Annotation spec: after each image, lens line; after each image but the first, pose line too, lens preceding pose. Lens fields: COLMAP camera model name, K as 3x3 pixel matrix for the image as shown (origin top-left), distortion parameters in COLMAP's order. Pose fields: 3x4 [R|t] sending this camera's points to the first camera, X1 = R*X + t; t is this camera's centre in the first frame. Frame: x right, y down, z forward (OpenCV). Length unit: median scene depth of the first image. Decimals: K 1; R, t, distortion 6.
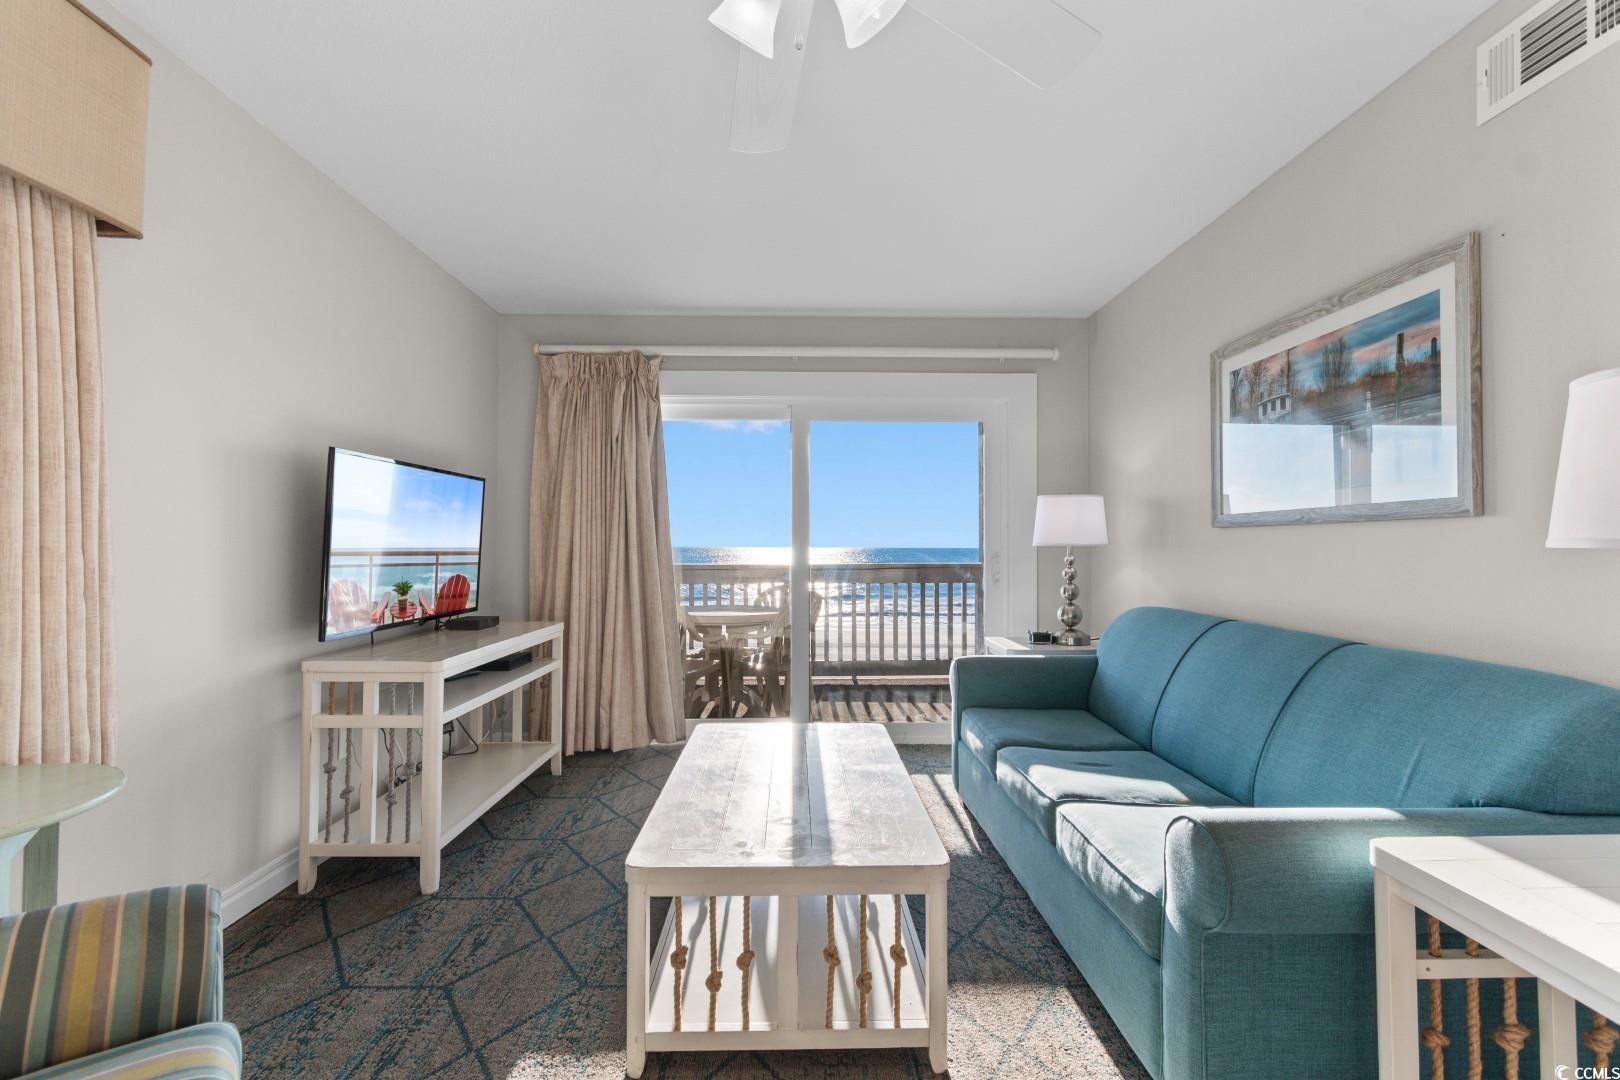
lens RADIAL K [[707.0, 0, 810.0], [0, 707.0, 540.0], [0, 0, 1]] dist [-0.004612, -0.000676]
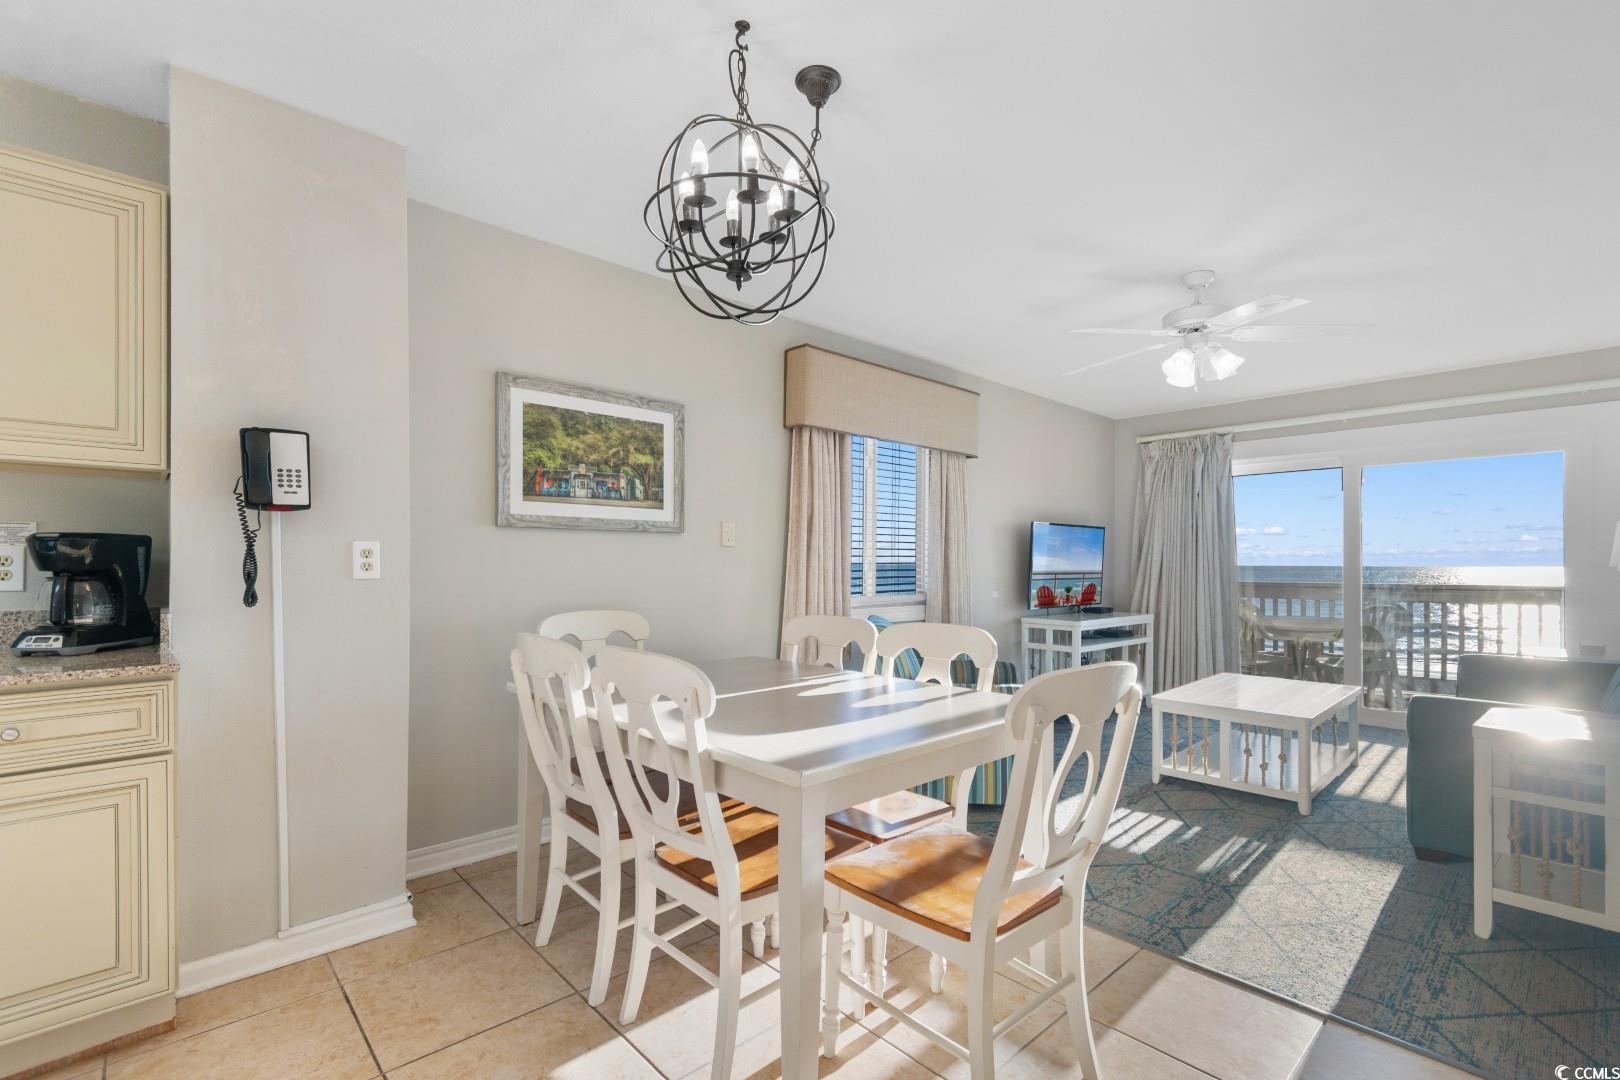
lens RADIAL K [[714.5, 0, 807.1], [0, 714.5, 559.3], [0, 0, 1]] dist [0.003012, 0.000232]
pose [[0.660811, 0.003854, -0.750542, 0.518074], [0.002637, 0.999969, 0.007457, -0.032613], [0.750547, -0.006907, 0.660781, -0.977893]]
